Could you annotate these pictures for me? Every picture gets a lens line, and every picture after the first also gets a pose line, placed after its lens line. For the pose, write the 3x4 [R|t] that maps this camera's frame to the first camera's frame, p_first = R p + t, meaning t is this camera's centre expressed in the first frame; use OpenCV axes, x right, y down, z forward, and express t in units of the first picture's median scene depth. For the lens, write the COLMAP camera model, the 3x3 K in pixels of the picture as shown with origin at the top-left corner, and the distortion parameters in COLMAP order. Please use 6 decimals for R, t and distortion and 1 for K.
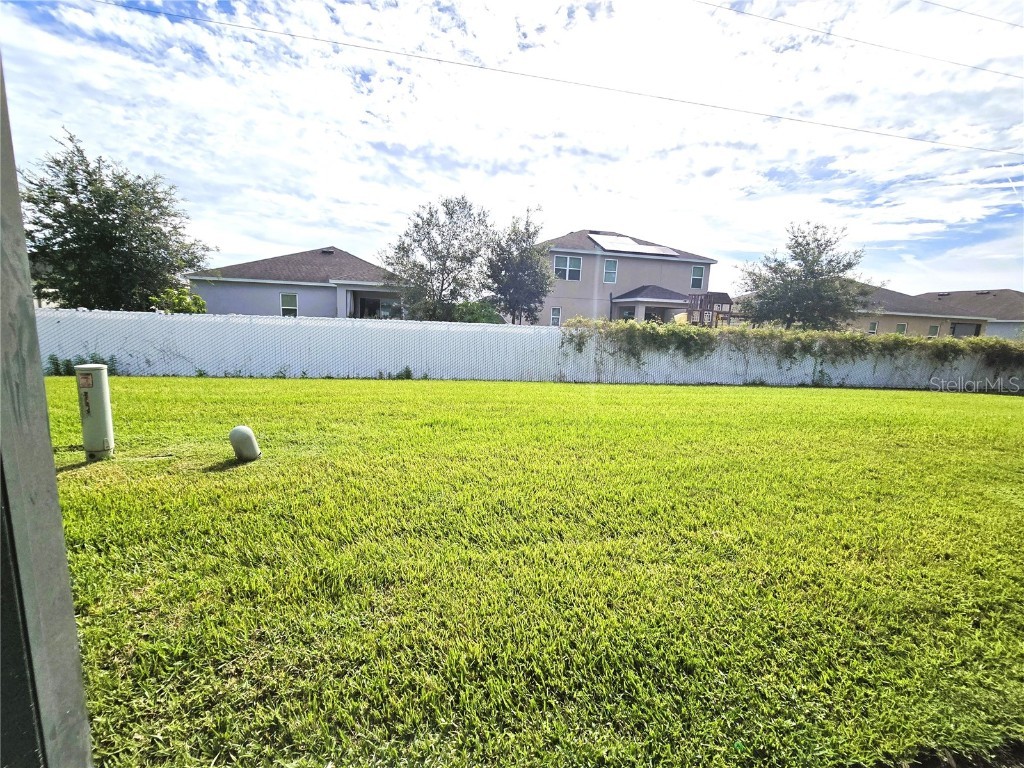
lens RADIAL K [[419.3, 0, 514.2], [0, 419.3, 380.1], [0, 0, 1]] dist [0.000308, 0.000289]
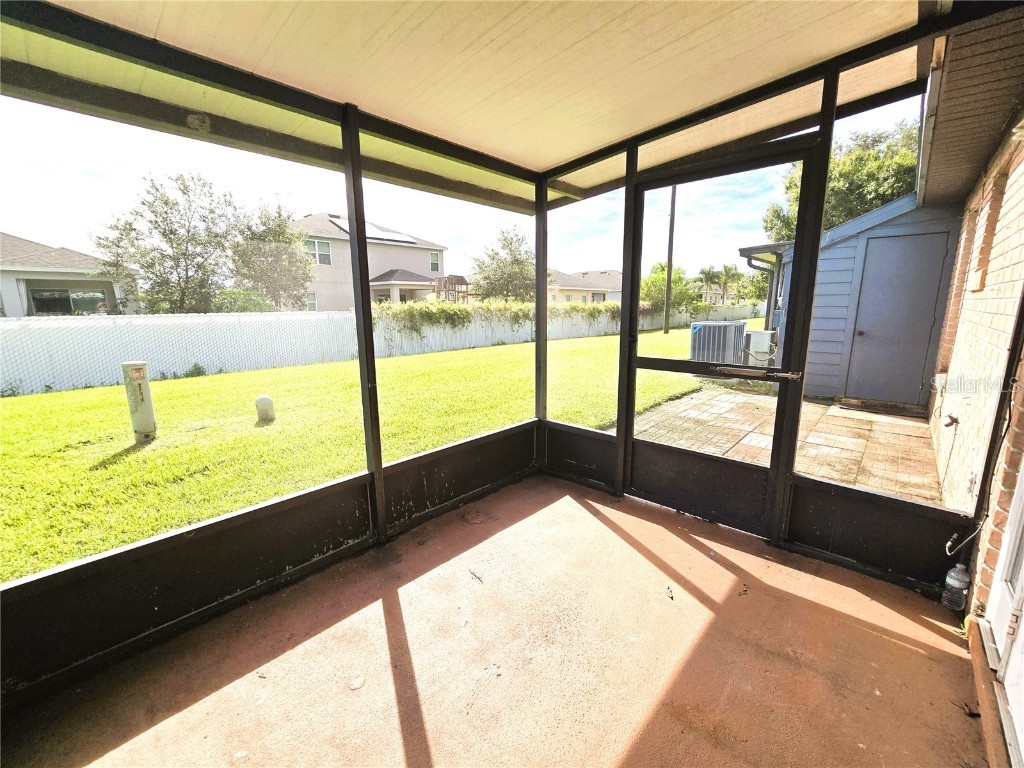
lens RADIAL K [[421.6, 0, 505.7], [0, 421.6, 384.6], [0, 0, 1]] dist [-0.006959, 0.000748]
pose [[0.817989, -0.154757, 0.554025, -0.143606], [0.123626, 0.987921, 0.093431, 0.009943], [-0.561792, -0.007934, 0.827241, -0.116276]]
